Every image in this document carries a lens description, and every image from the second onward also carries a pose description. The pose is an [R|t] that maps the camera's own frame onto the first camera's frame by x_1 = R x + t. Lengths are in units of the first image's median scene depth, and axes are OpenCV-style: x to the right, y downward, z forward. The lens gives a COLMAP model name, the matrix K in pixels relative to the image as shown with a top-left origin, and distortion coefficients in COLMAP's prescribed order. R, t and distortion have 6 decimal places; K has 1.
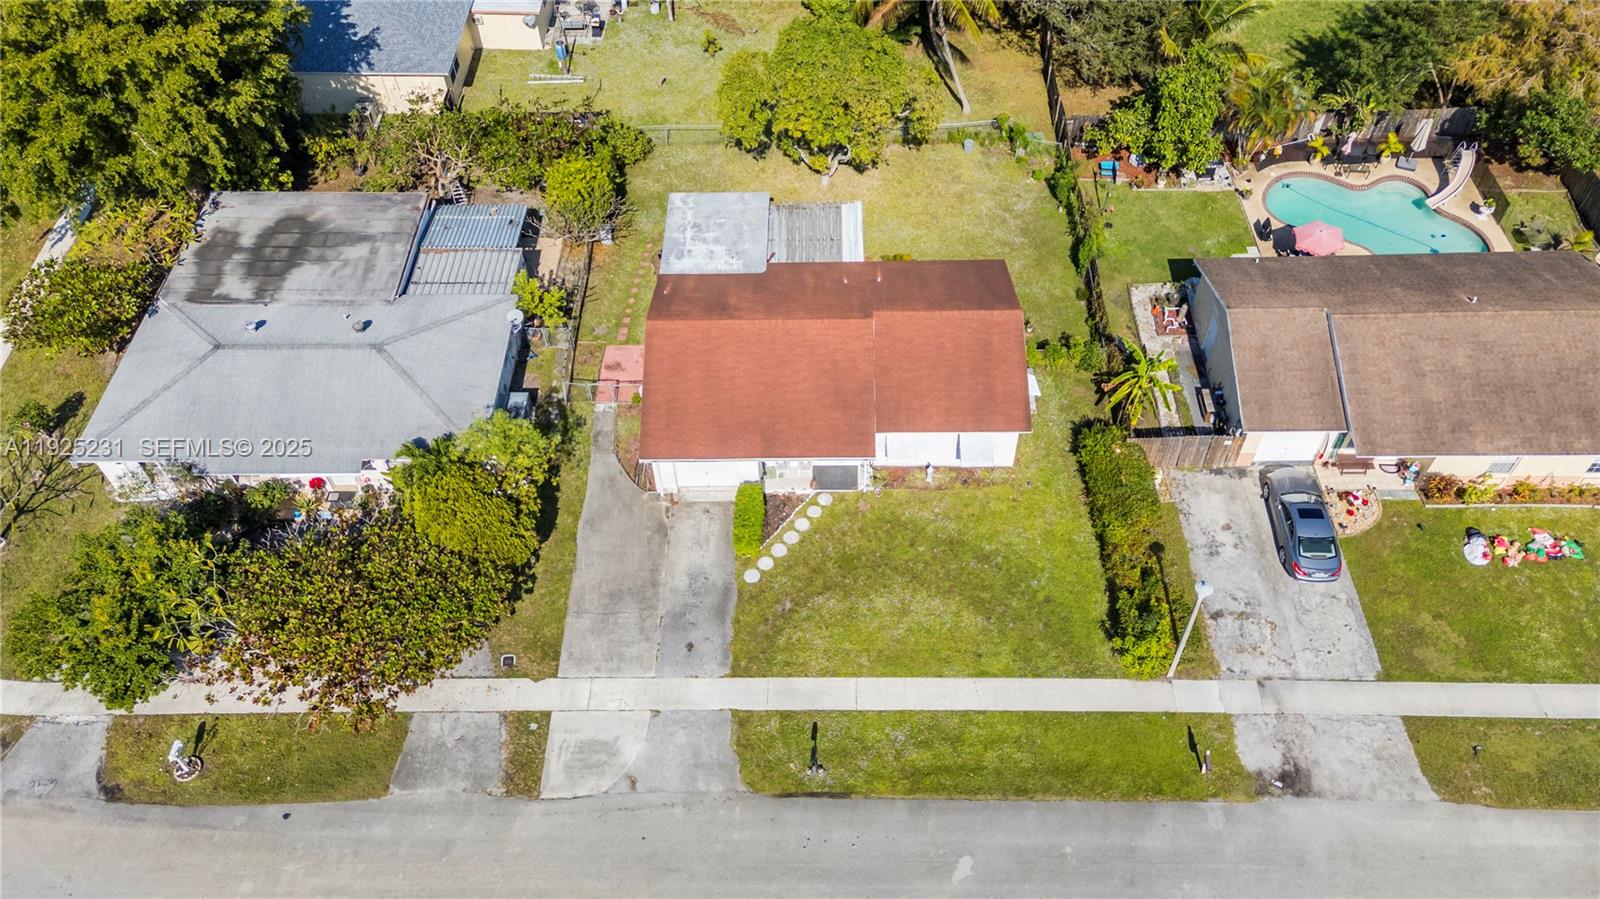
lens RADIAL K [[1185.3, 0, 803.3], [0, 1185.3, 442.9], [0, 0, 1]] dist [0.085550, 0.000244]
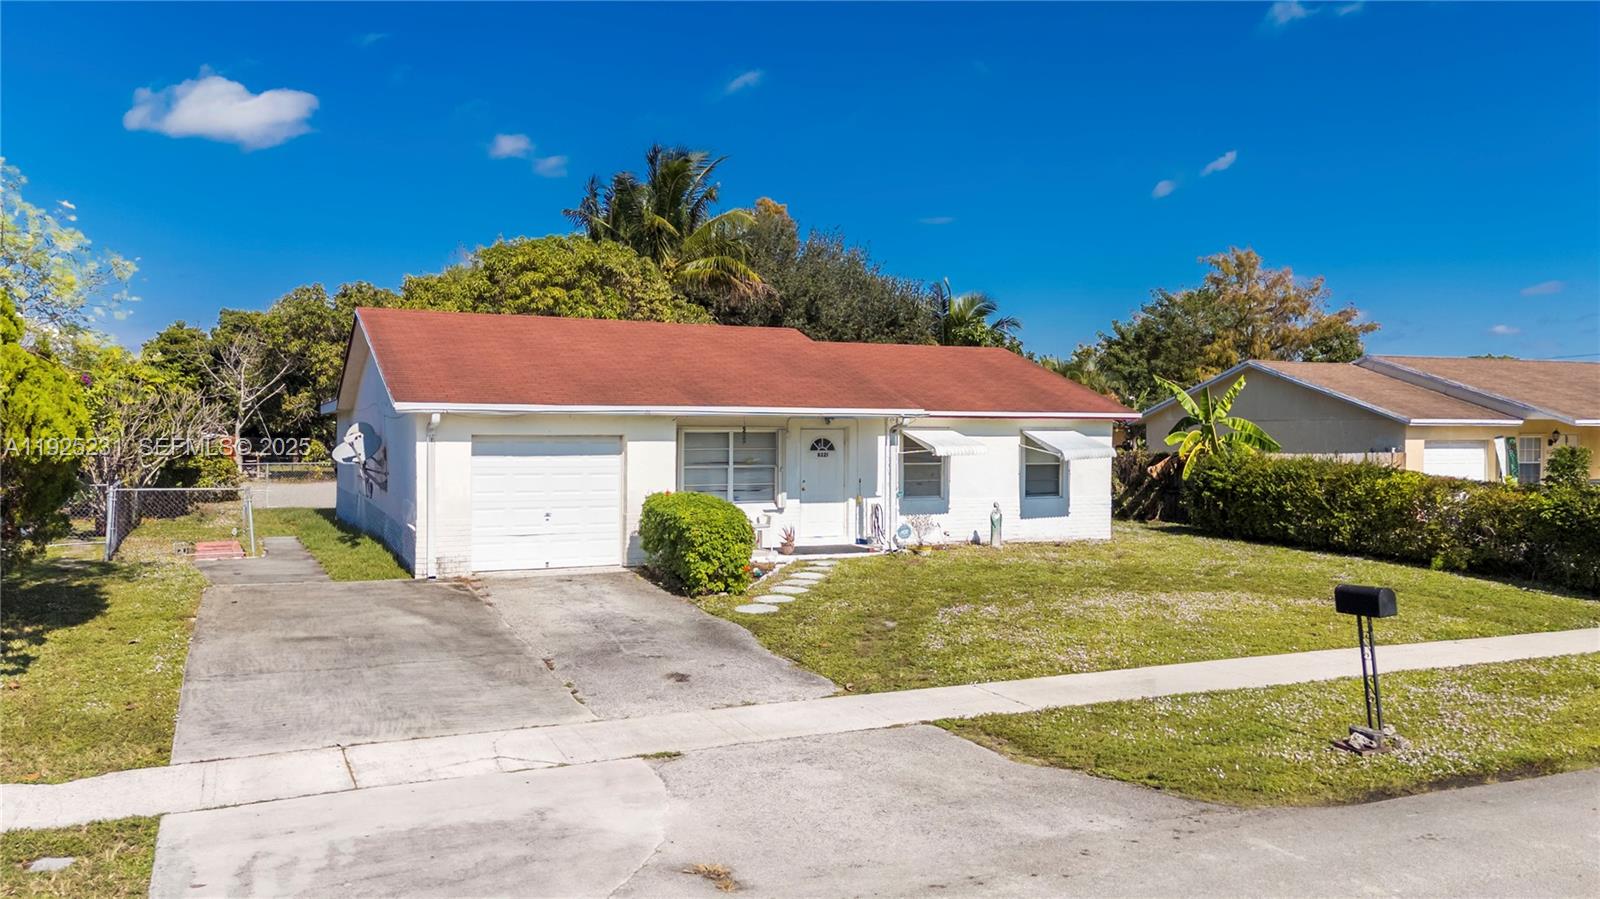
lens RADIAL K [[1190.8, 0, 801.5], [0, 1190.8, 456.0], [0, 0, 1]] dist [0.074956, -0.000468]
pose [[0.901770, 0.011708, 0.432058, -0.187386], [0.316934, 0.661771, -0.679420, 0.330002], [-0.293878, 0.749614, 0.593055, 0.742708]]
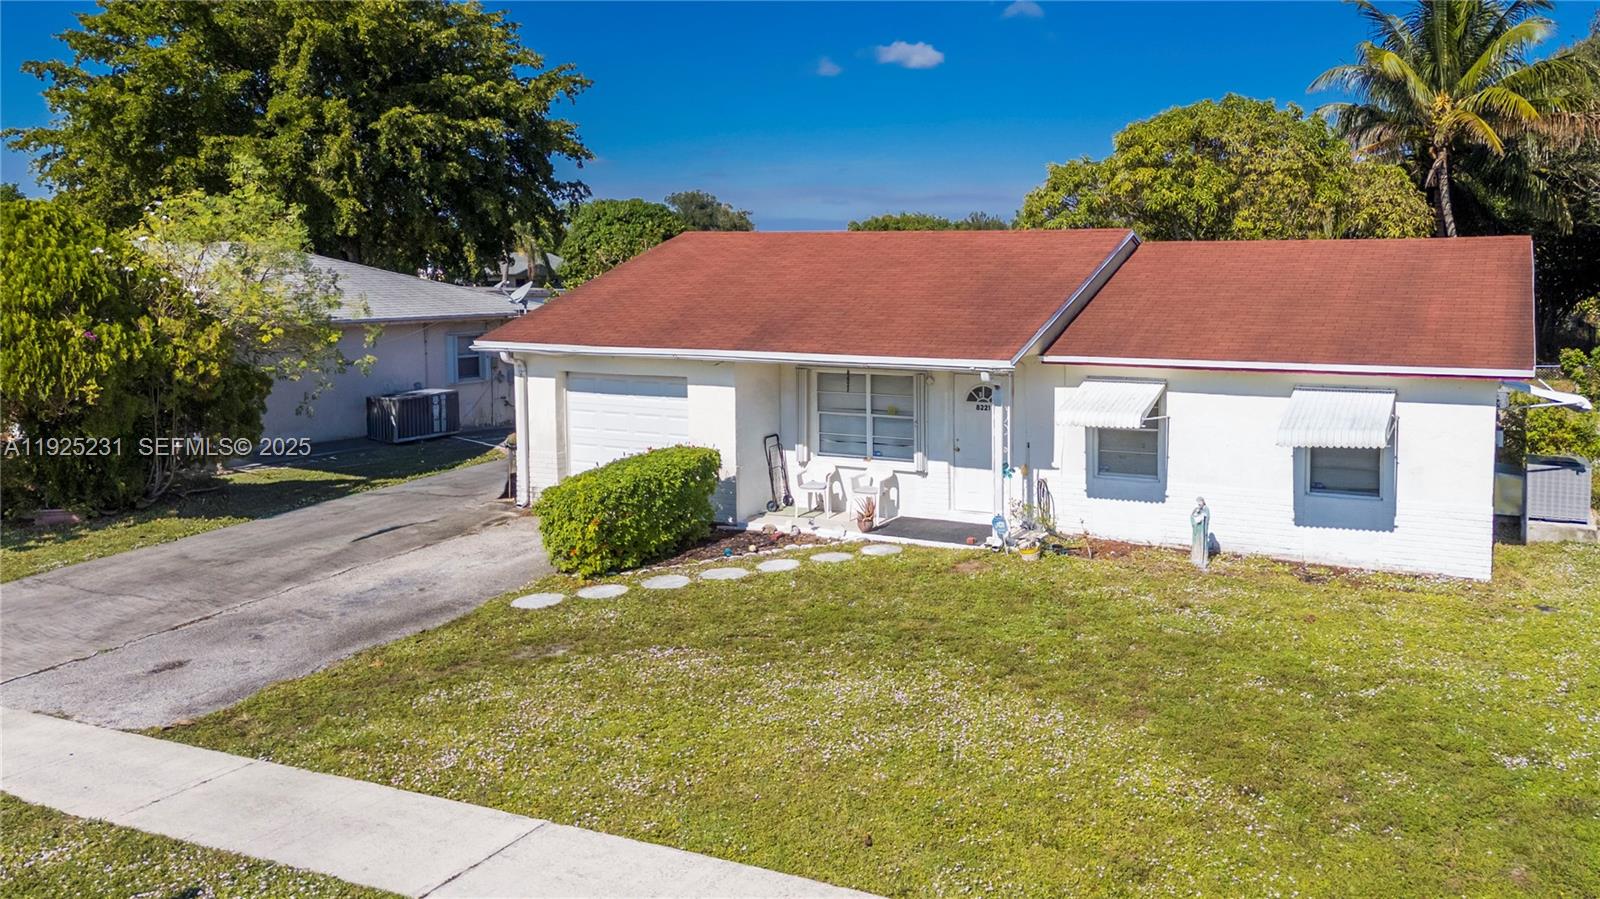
lens RADIAL K [[1237.5, 0, 937.3], [0, 1237.5, 381.5], [0, 0, 1]] dist [0.085246, 0.005057]
pose [[0.915934, 0.056044, -0.397396, 0.180290], [-0.318605, 0.703663, -0.635097, 0.248512], [0.244040, 0.708320, 0.662365, 0.759125]]
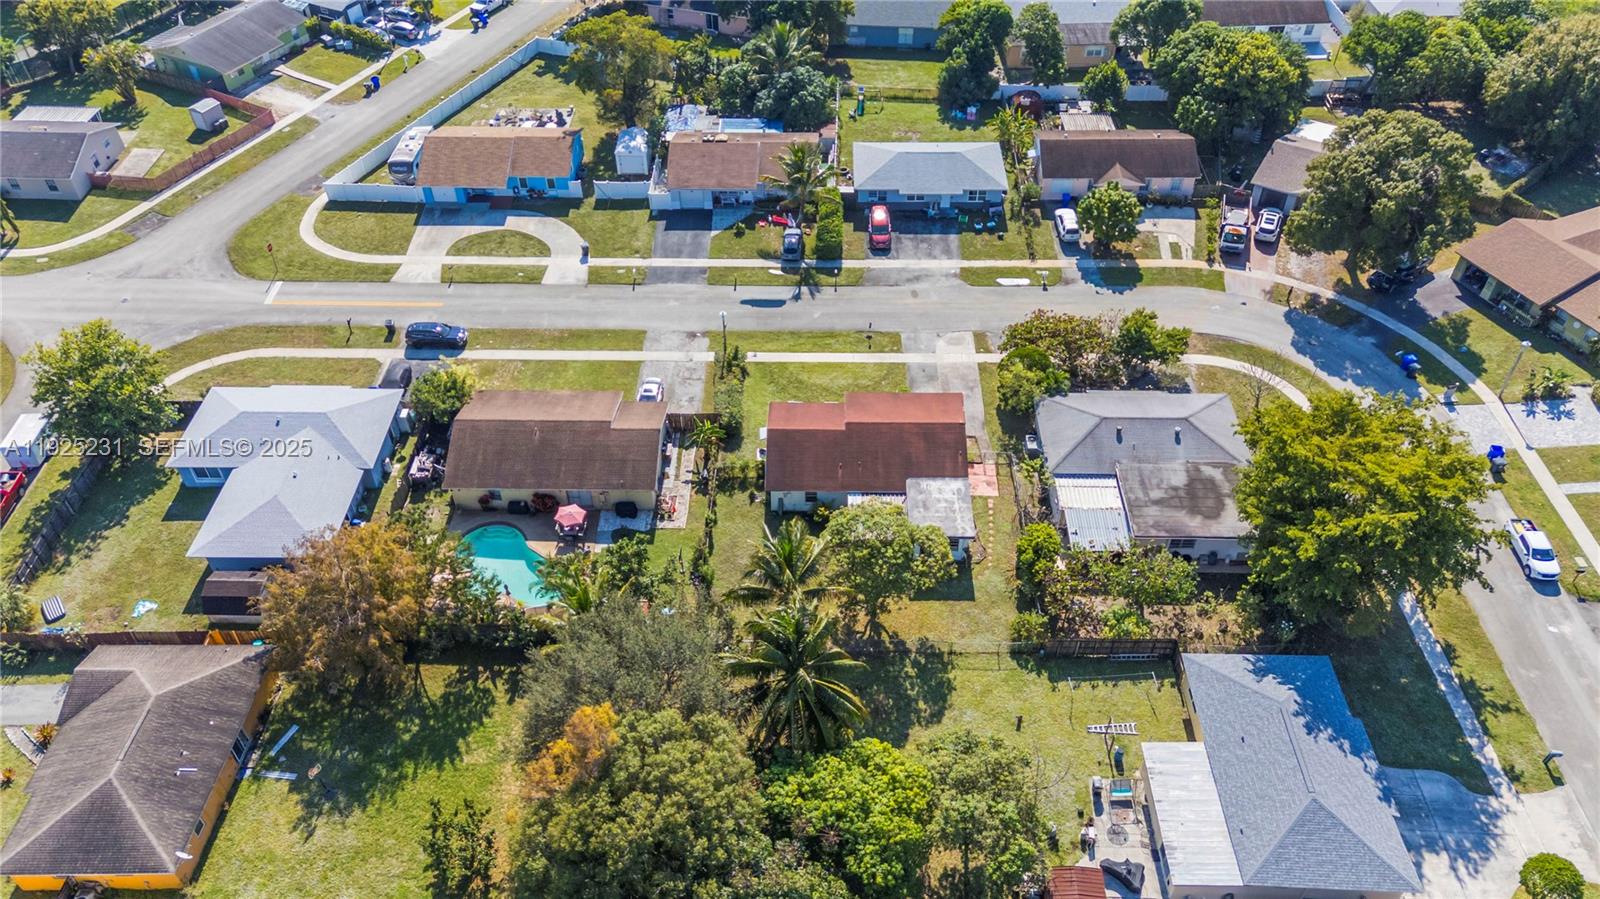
lens RADIAL K [[1185.3, 0, 803.3], [0, 1185.3, 442.9], [0, 0, 1]] dist [0.085550, 0.000244]
pose [[-0.999495, 0.012679, 0.029137, 0.073392], [0.028391, -0.055505, 0.998055, -2.091224], [0.014271, 0.998378, 0.055117, 0.966240]]
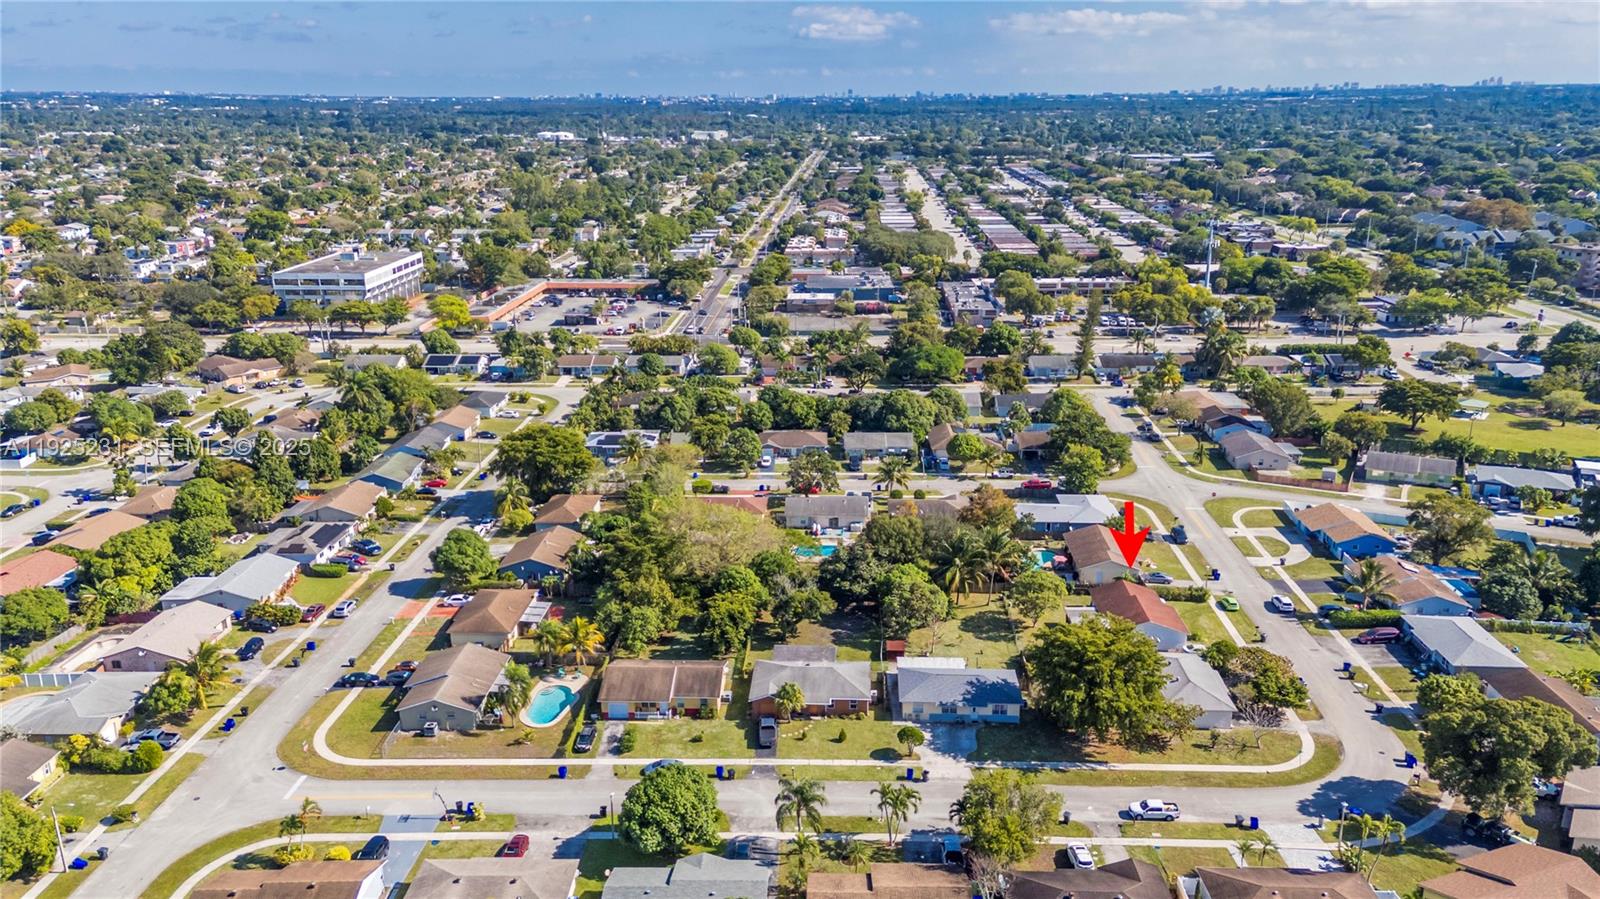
lens RADIAL K [[1190.8, 0, 801.5], [0, 1190.8, 456.0], [0, 0, 1]] dist [0.074956, -0.000468]
pose [[0.037212, -0.273132, 0.961257, -3.543691], [0.768816, 0.622329, 0.147067, -1.768886], [-0.638386, 0.733557, 0.233146, 0.503364]]
